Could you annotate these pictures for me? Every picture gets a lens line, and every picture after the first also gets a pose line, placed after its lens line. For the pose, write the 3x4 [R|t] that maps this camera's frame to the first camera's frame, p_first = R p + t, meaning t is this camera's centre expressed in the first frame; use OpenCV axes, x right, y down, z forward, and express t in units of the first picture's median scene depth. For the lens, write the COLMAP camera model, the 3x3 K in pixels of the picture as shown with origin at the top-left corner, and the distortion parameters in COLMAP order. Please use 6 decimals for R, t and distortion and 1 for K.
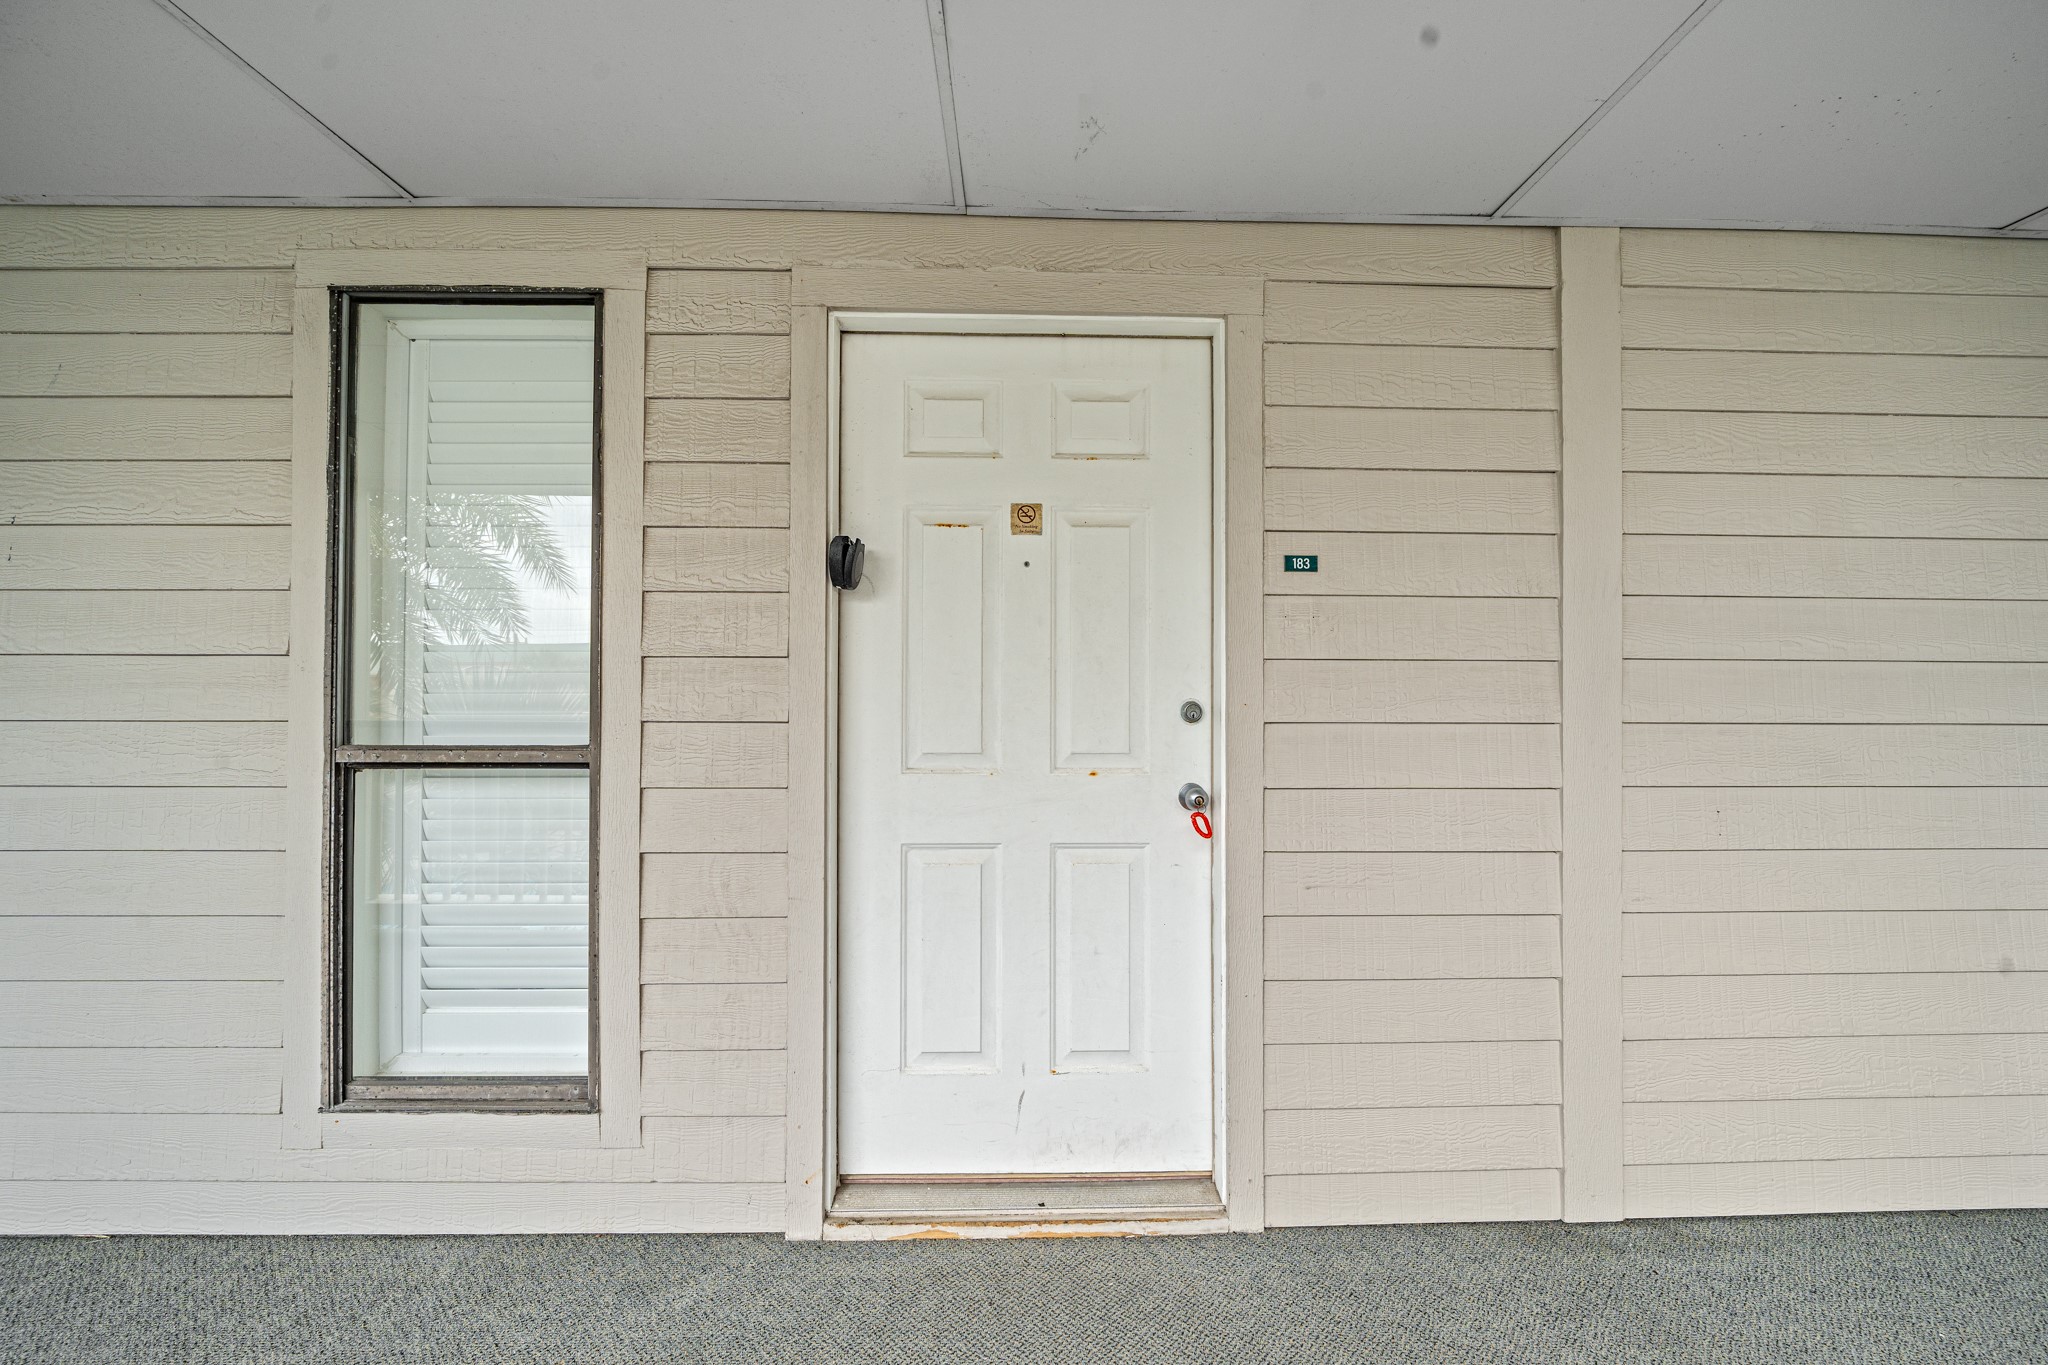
lens RADIAL K [[700.0, 0, 1029.3], [0, 700.0, 690.2], [0, 0, 1]] dist [-0.007810, -0.000088]
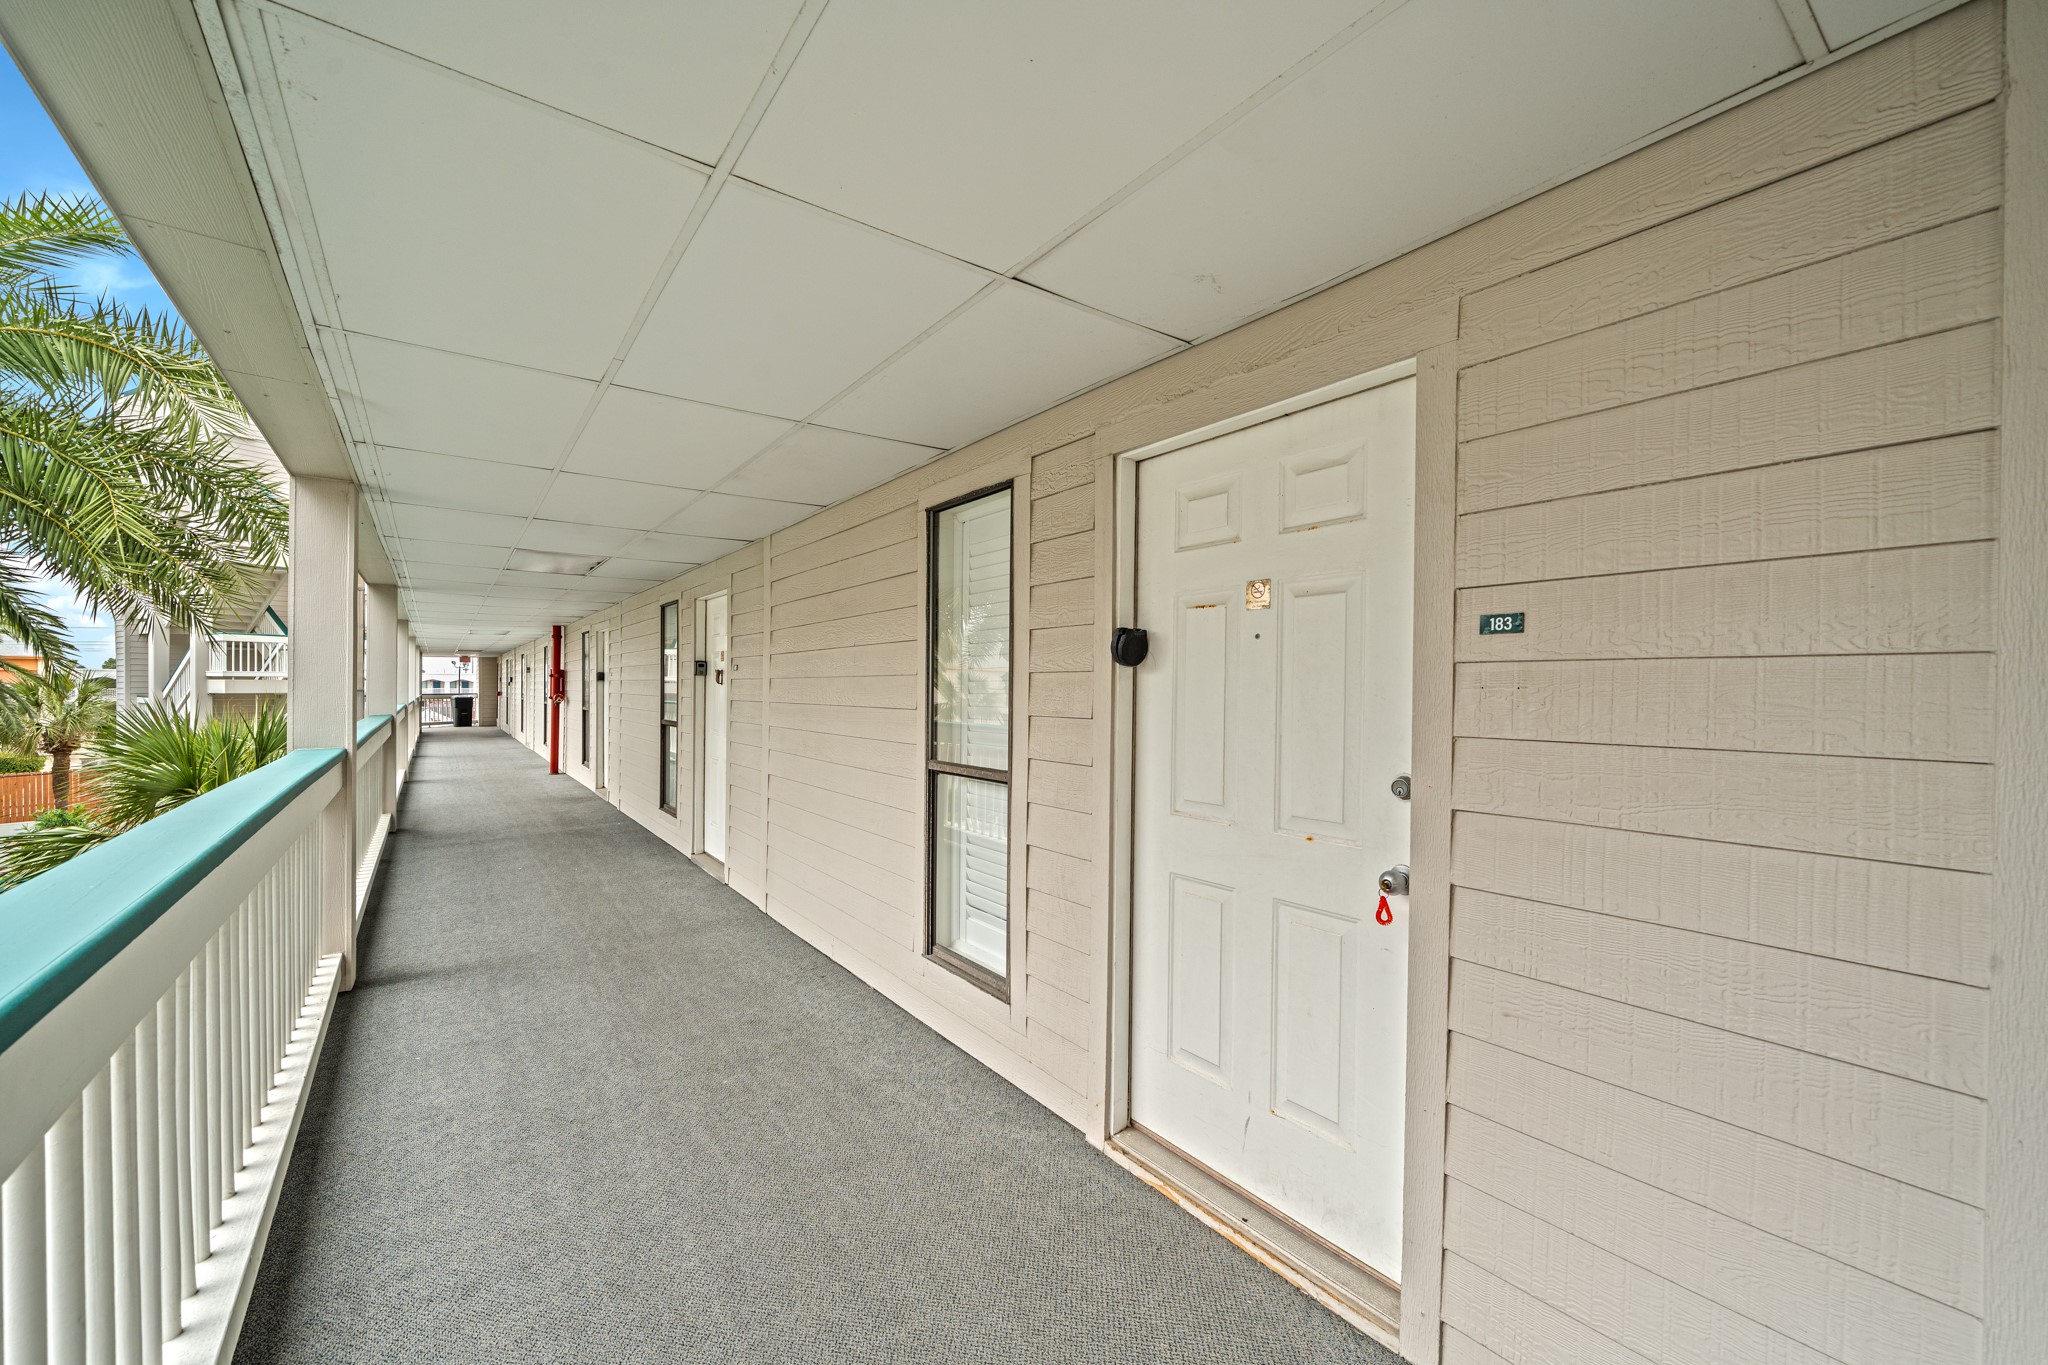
lens RADIAL K [[797.6, 0, 1022.2], [0, 797.6, 690.5], [0, 0, 1]] dist [-0.002821, -0.000090]
pose [[0.577100, 0.001620, -0.816672, 0.840193], [0.003776, 0.999982, 0.004652, -0.109085], [0.816665, -0.005768, 0.577083, -0.013803]]
